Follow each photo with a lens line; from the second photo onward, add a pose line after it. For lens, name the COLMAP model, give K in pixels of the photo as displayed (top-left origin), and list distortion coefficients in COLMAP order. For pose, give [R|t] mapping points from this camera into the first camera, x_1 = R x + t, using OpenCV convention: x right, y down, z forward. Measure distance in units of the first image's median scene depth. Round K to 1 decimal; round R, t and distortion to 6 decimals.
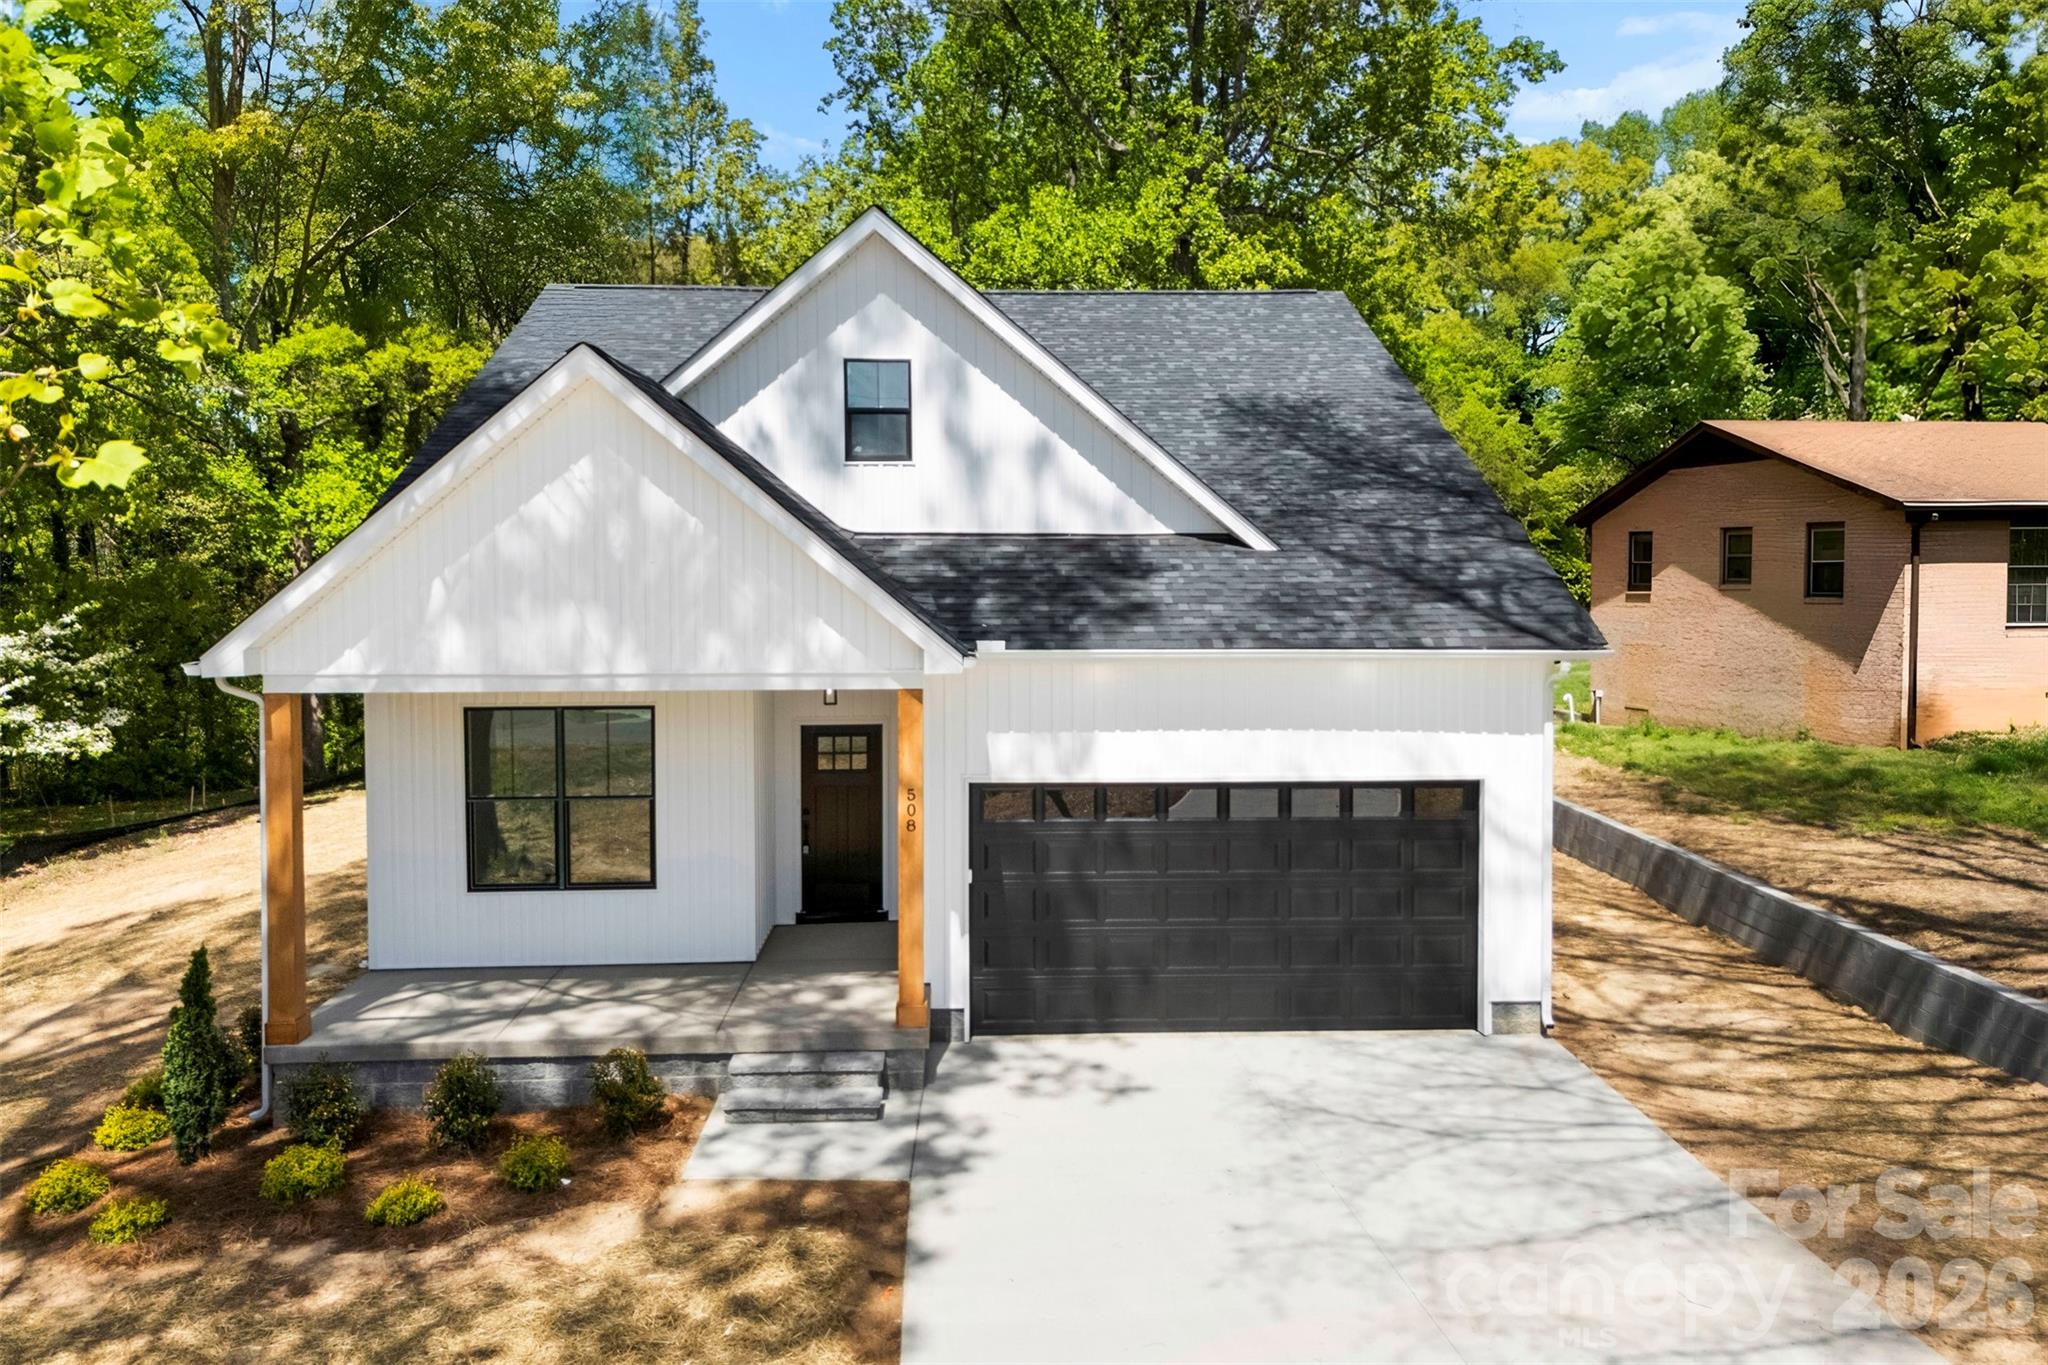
lens RADIAL K [[1487.2, 0, 1019.8], [0, 1487.2, 671.7], [0, 0, 1]] dist [0.037354, -0.024989]
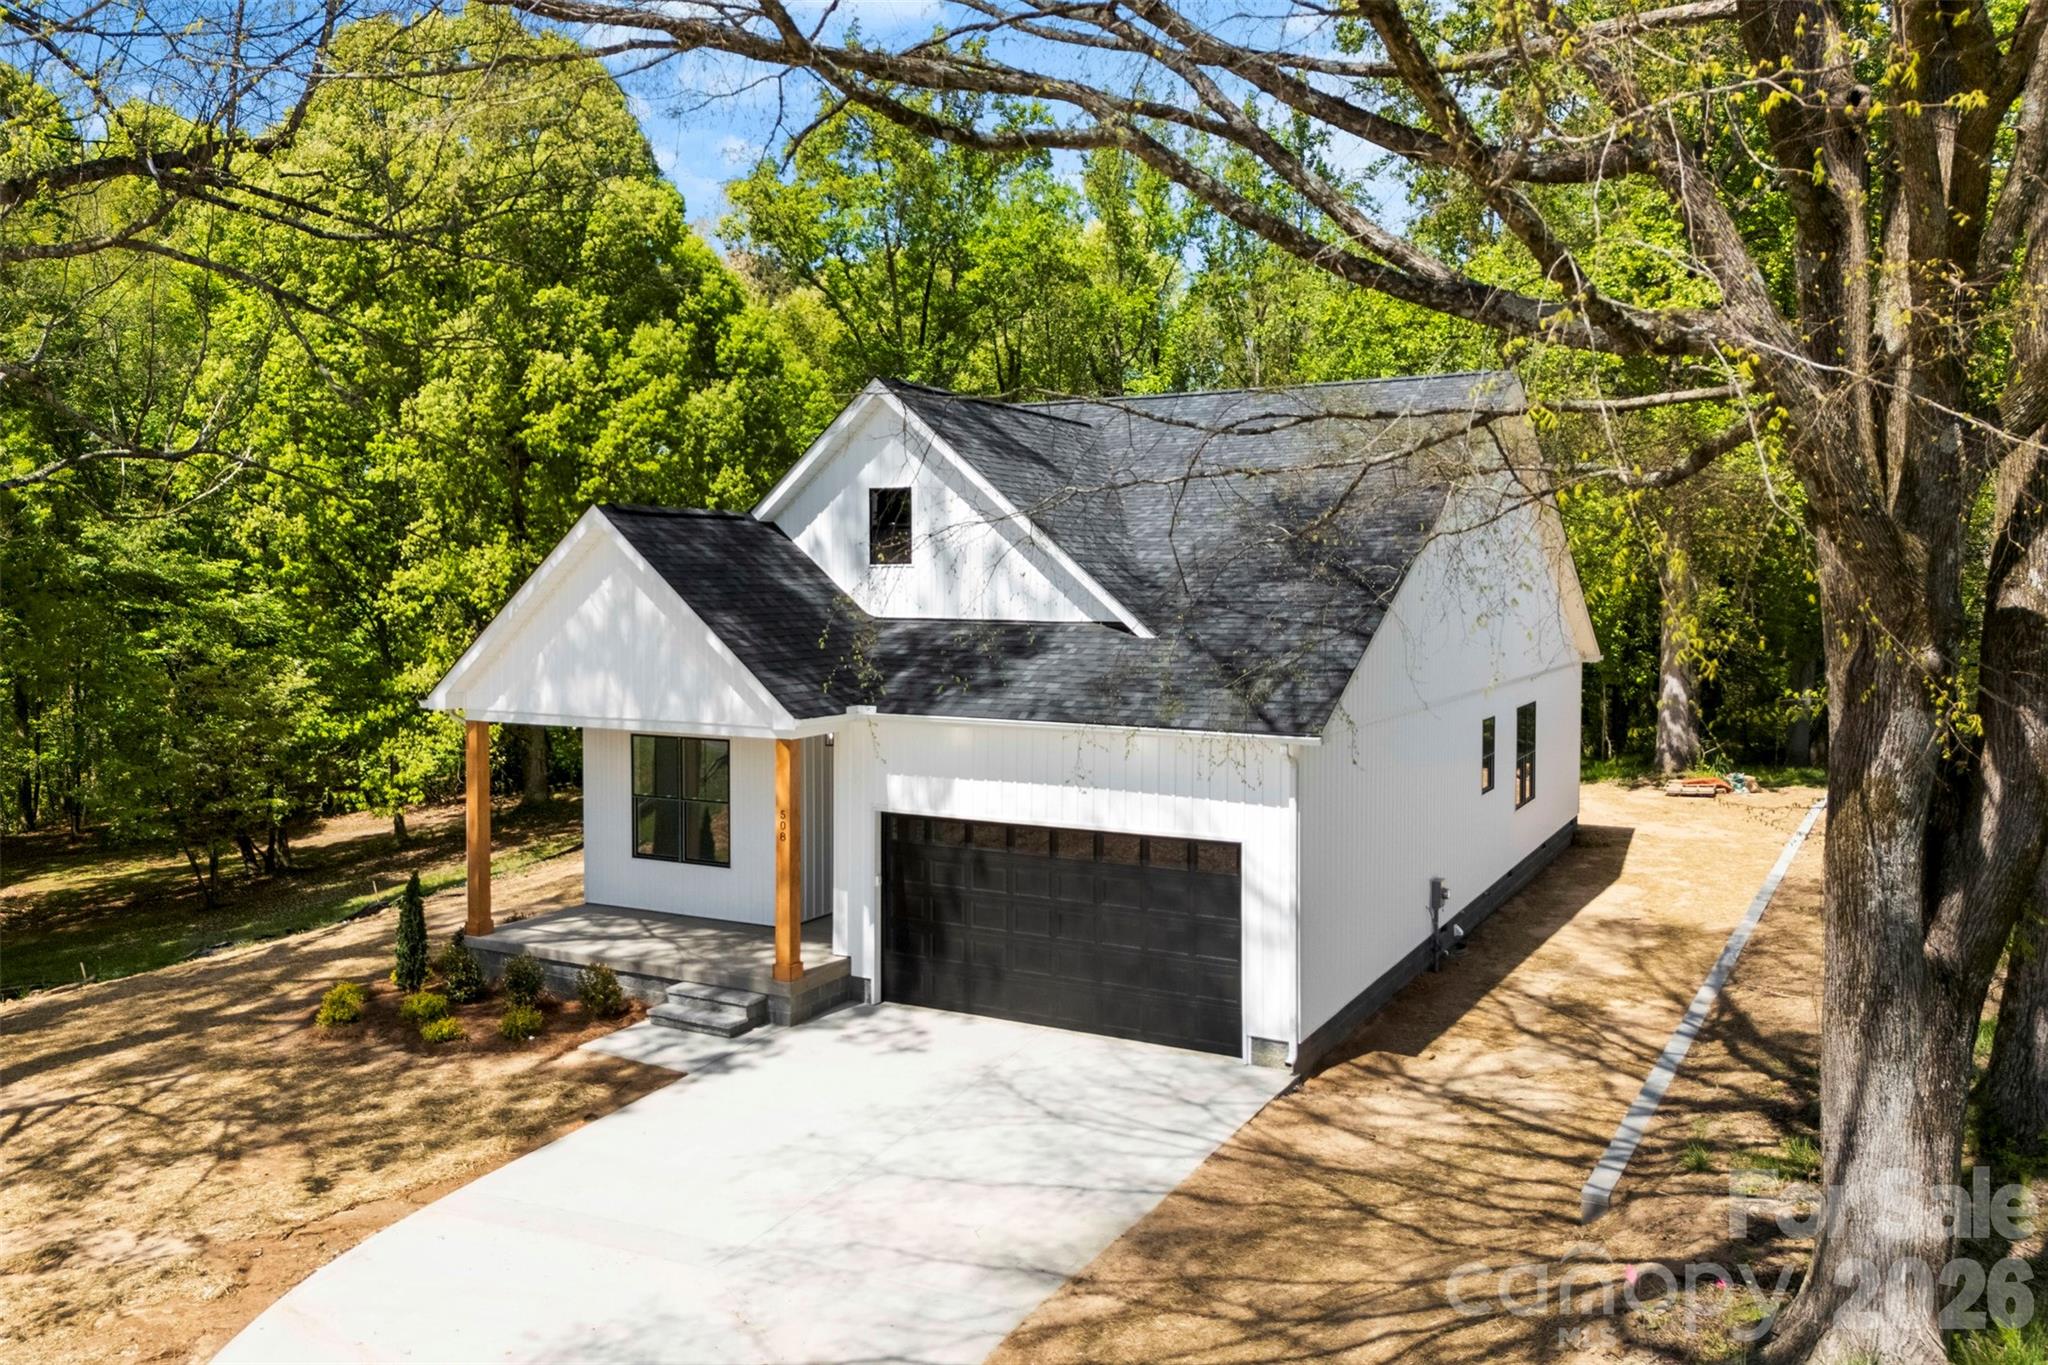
lens RADIAL K [[1487.2, 0, 1025.6], [0, 1487.2, 684.1], [0, 0, 1]] dist [0.037354, -0.024989]
pose [[0.862625, 0.037368, -0.504462, 0.793889], [-0.040125, 0.999180, 0.005400, -0.054273], [0.504251, 0.015583, 0.863417, -0.094399]]
